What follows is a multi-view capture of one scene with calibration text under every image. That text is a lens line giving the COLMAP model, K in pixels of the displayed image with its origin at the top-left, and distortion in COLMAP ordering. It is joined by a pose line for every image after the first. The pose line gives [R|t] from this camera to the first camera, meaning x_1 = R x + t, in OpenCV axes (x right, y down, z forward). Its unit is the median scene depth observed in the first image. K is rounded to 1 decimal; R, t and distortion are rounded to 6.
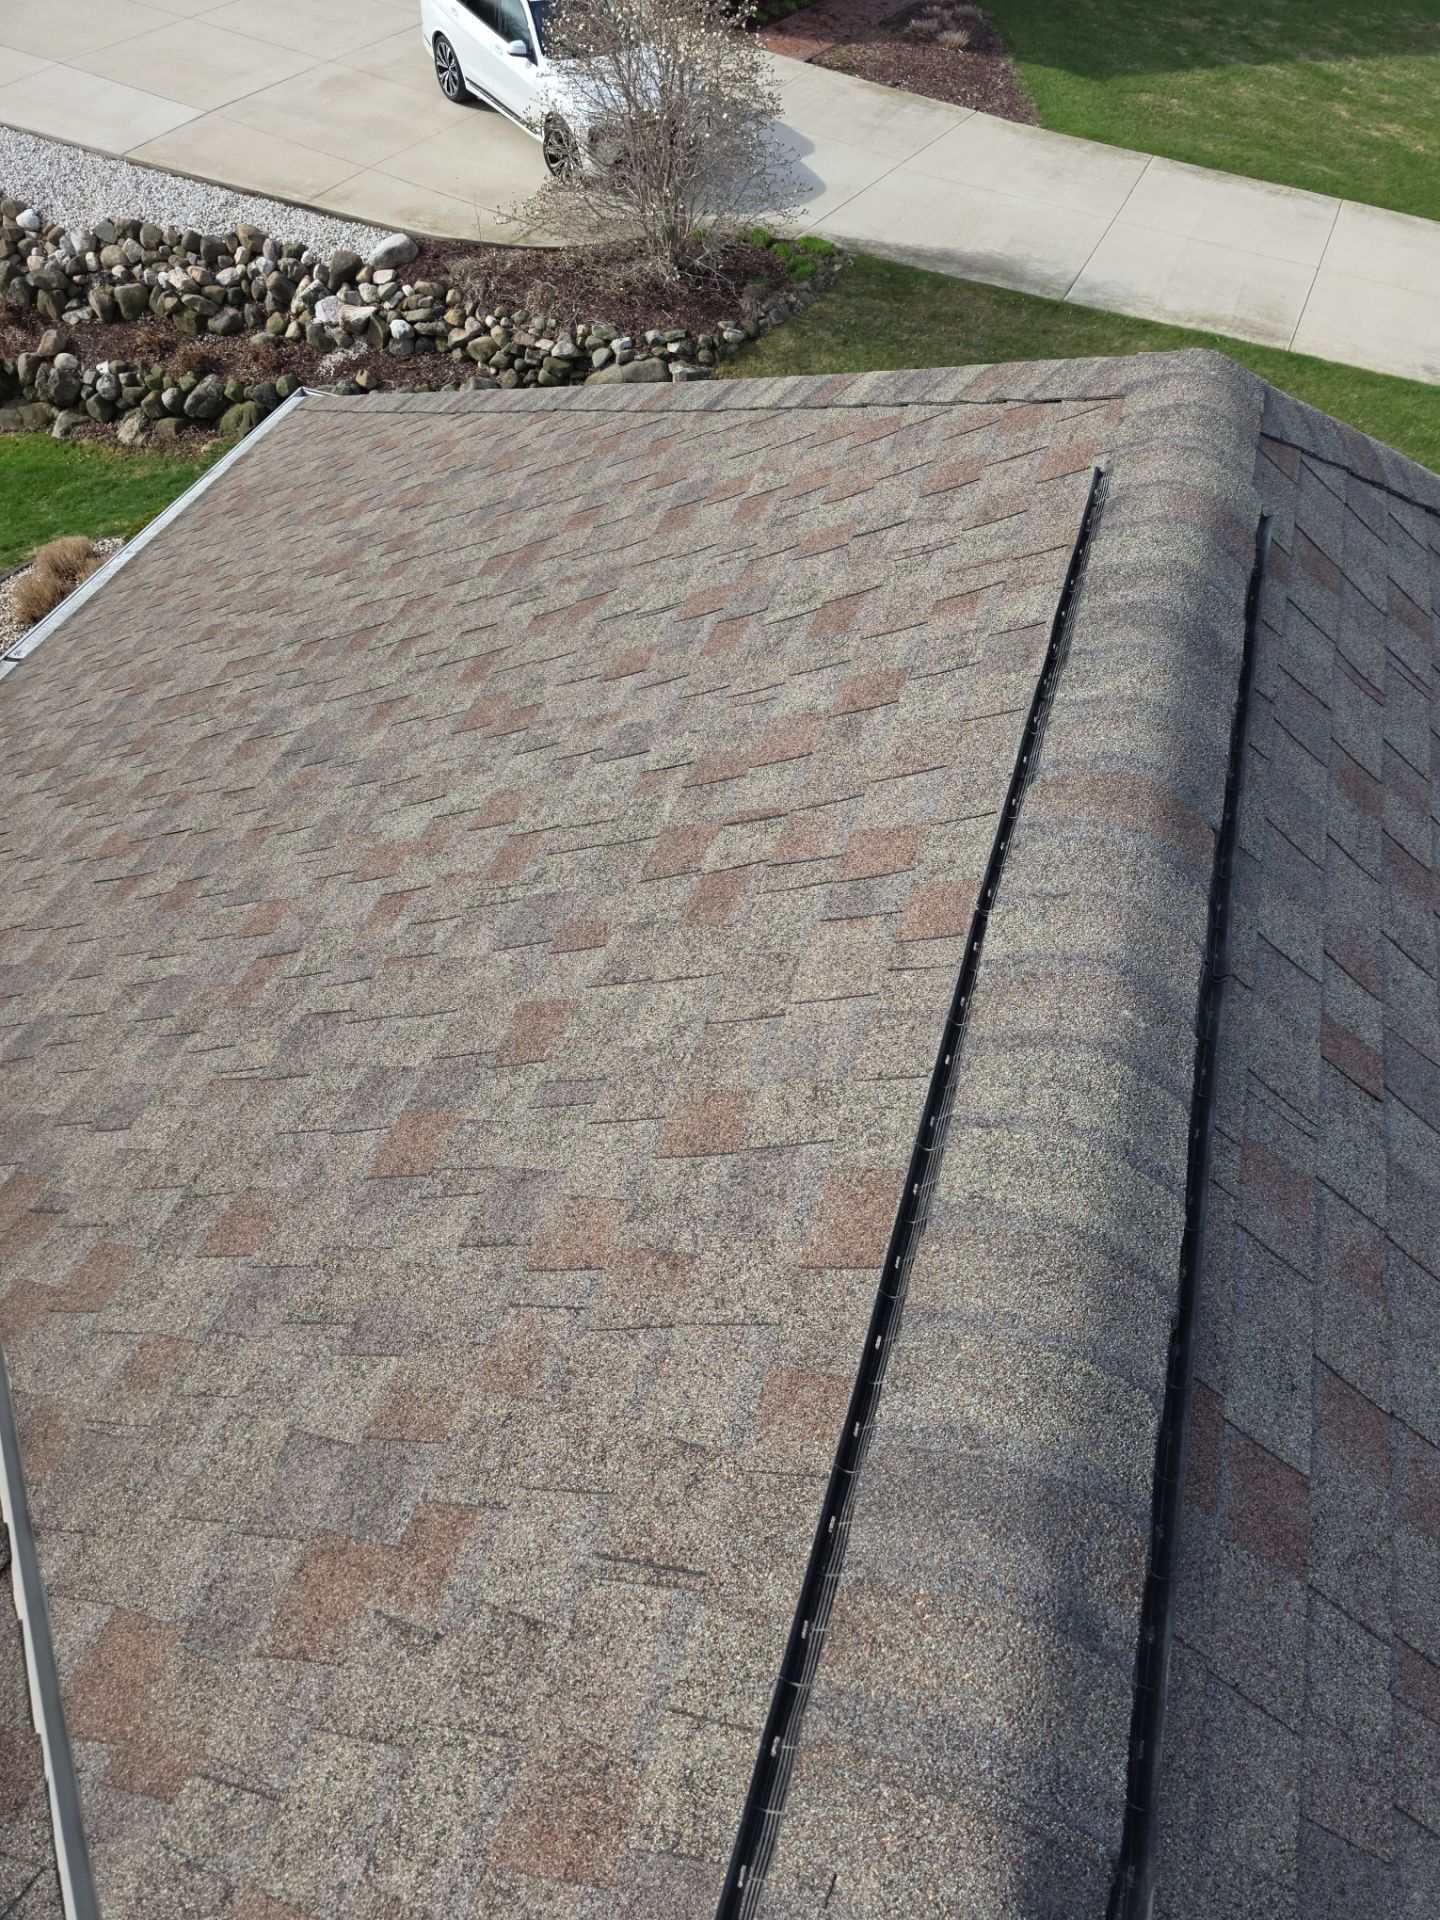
lens RADIAL K [[1318.7, 0, 667.2], [0, 1318.7, 958.0], [0, 0, 1]] dist [0.075919, -0.062443]
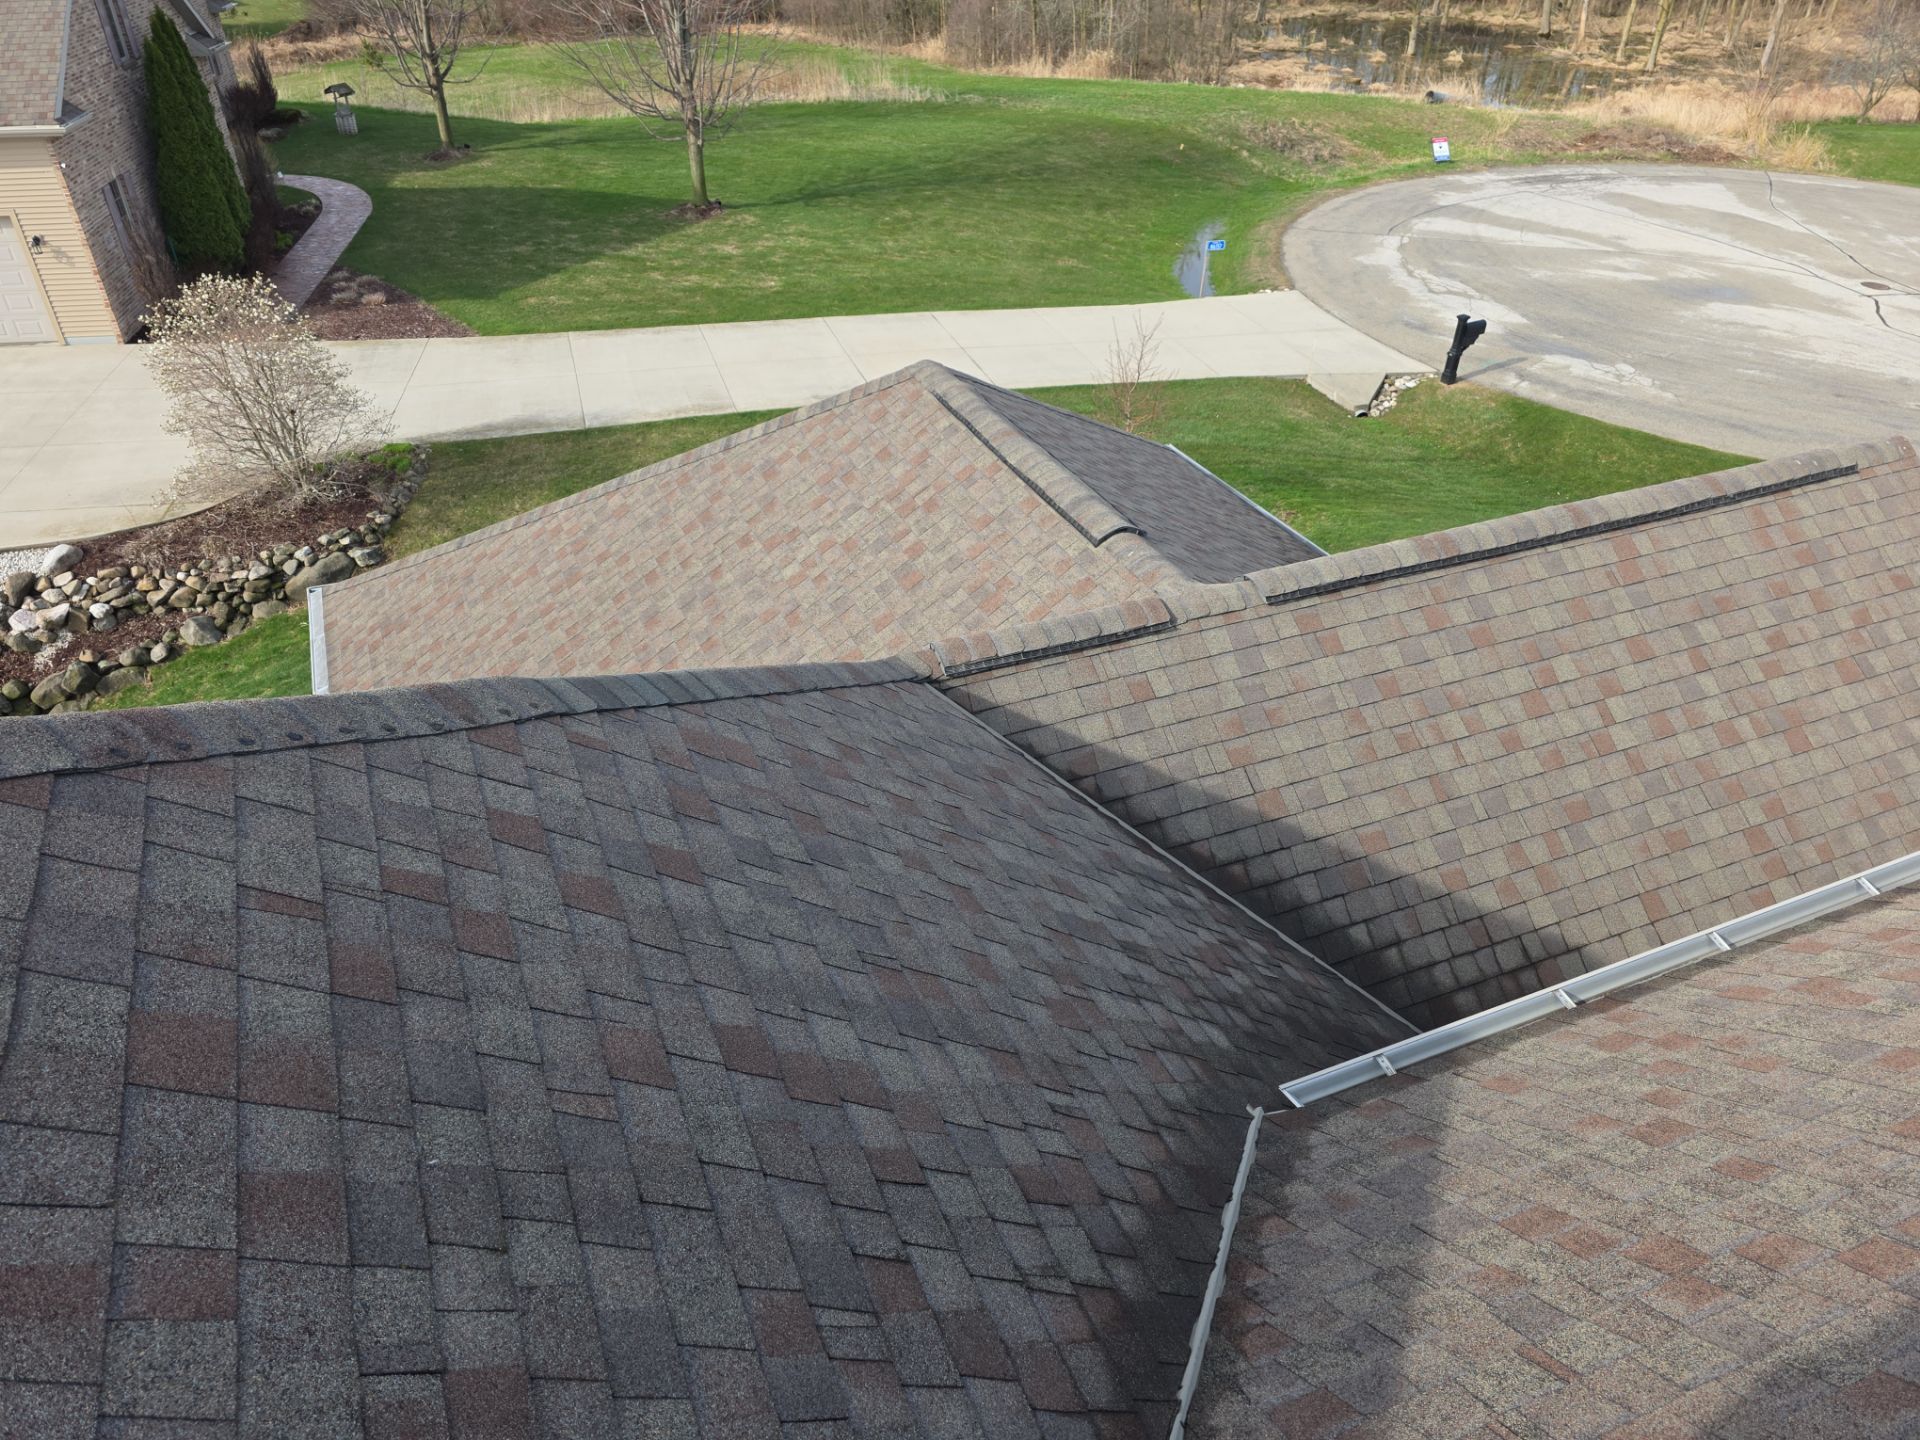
lens RADIAL K [[1318.7, 0, 955.7], [0, 1318.7, 710.8], [0, 0, 1]] dist [0.075919, -0.062443]
pose [[0.743204, -0.412964, 0.526411, -0.299346], [0.532404, 0.841531, -0.091493, 0.115685], [-0.405208, 0.348262, 0.845293, -0.278839]]
